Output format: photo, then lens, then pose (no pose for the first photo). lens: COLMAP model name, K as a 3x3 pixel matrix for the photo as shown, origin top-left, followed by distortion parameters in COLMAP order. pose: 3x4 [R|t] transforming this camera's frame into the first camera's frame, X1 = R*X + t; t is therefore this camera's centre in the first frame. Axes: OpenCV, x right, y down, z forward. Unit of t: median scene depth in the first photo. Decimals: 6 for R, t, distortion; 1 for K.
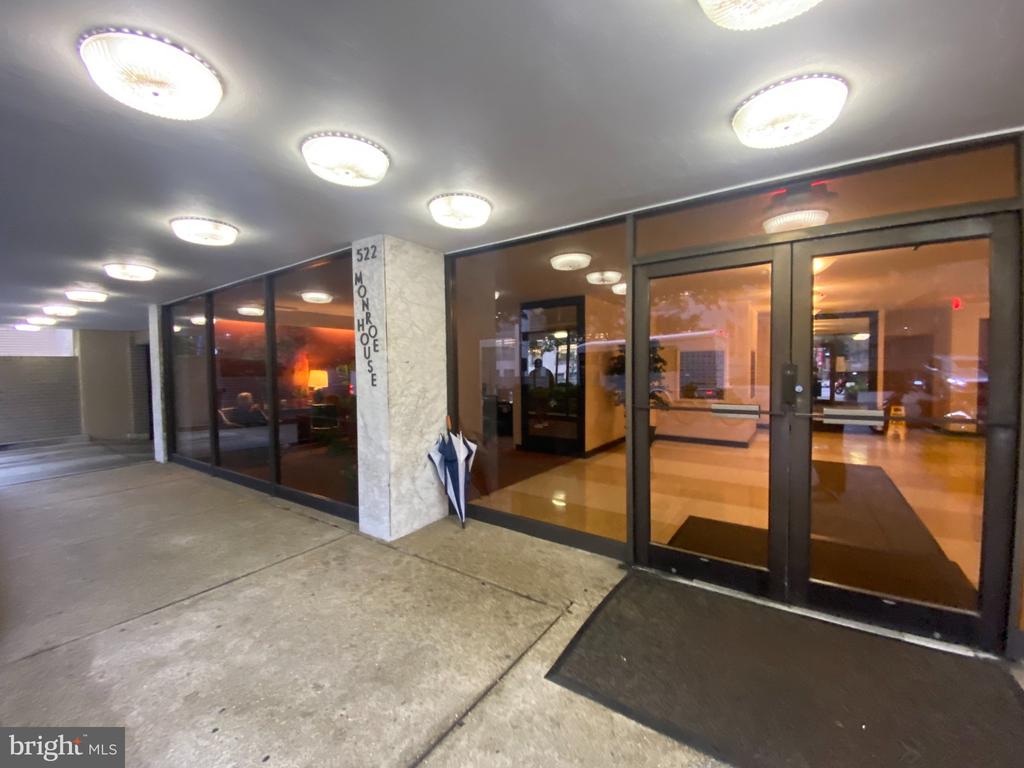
lens RADIAL K [[415.5, 0, 508.8], [0, 415.5, 383.0], [0, 0, 1]] dist [0.019153, -0.020172]
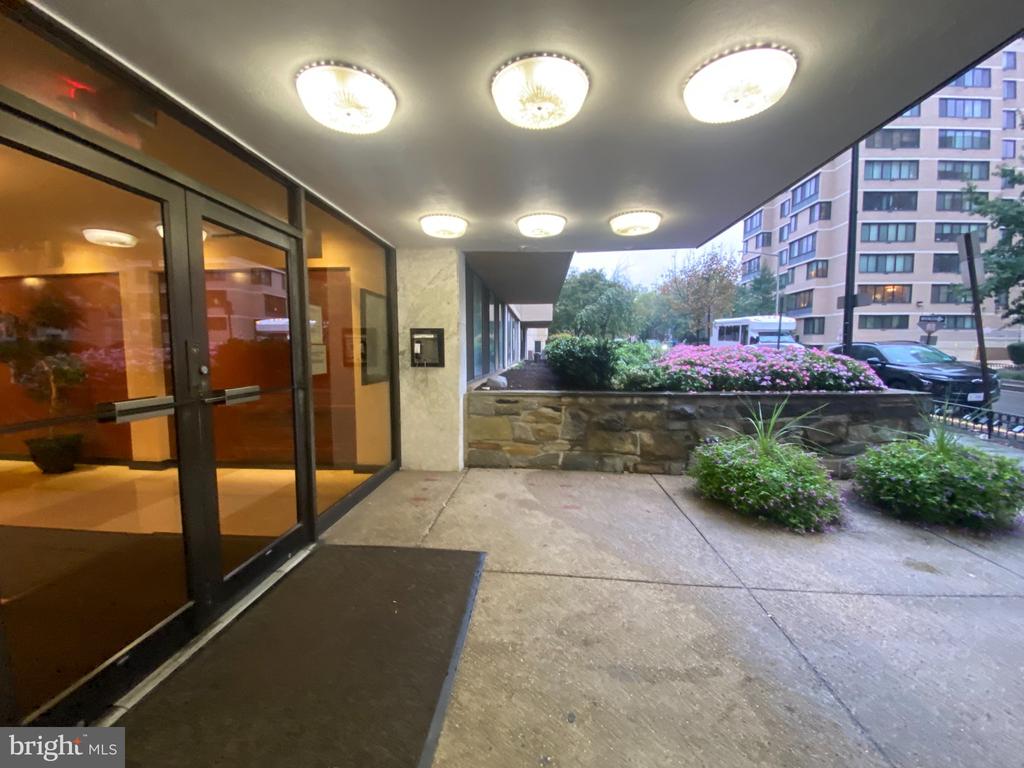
lens RADIAL K [[415.5, 0, 507.6], [0, 415.5, 385.9], [0, 0, 1]] dist [0.019153, -0.020172]
pose [[-0.497102, -0.066875, 0.865111, -0.237974], [0.039007, 0.994295, 0.099276, -0.009177], [-0.866815, 0.083096, -0.491658, 0.609455]]
